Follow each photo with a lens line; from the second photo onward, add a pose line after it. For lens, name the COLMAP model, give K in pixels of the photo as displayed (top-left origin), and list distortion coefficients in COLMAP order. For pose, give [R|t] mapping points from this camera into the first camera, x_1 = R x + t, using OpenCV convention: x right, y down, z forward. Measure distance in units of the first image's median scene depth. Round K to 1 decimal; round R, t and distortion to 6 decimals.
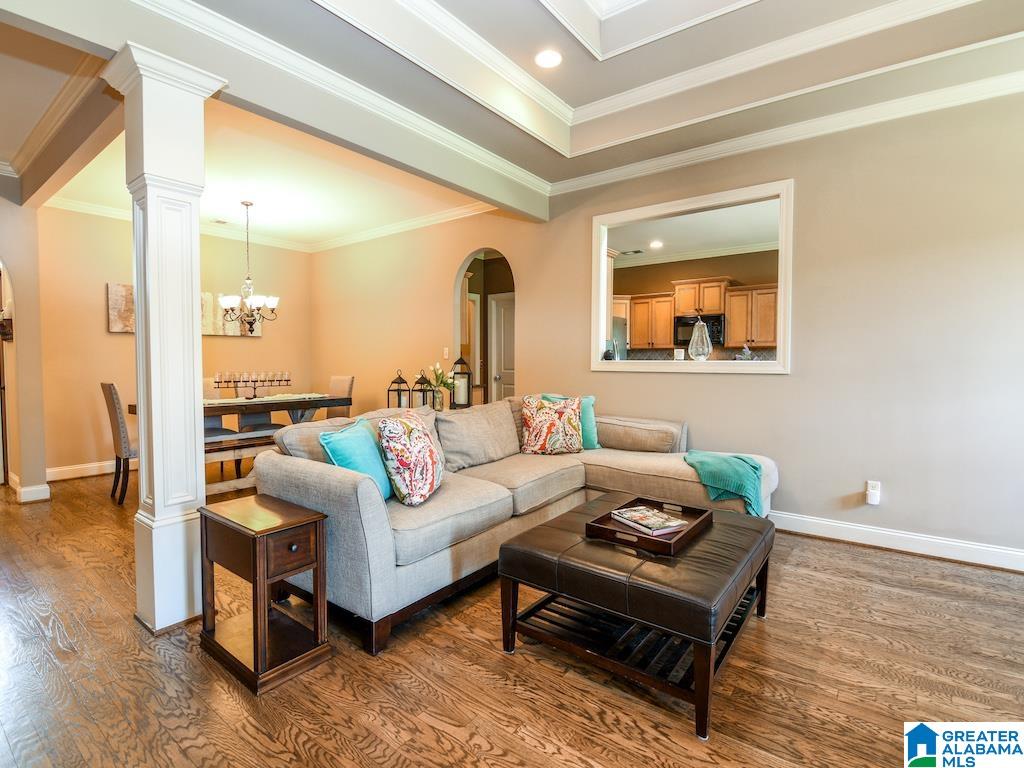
lens RADIAL K [[502.7, 0, 531.4], [0, 502.7, 384.0], [0, 0, 1]] dist [-0.012865, -0.006536]
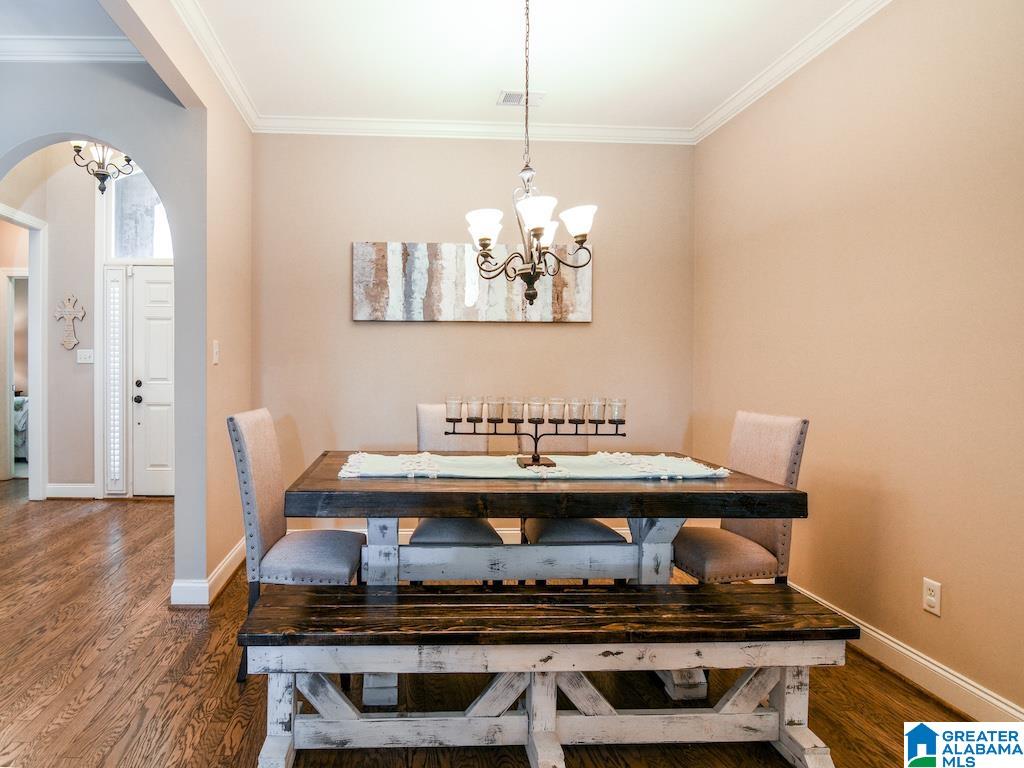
lens RADIAL K [[549.2, 0, 421.2], [0, 549.2, 359.5], [0, 0, 1]] dist [-0.021112, -0.003596]
pose [[0.630841, -0.002305, -0.775909, -0.394982], [-0.044908, 0.998211, -0.039477, -0.049035], [0.774612, 0.059748, 0.629608, 0.951347]]
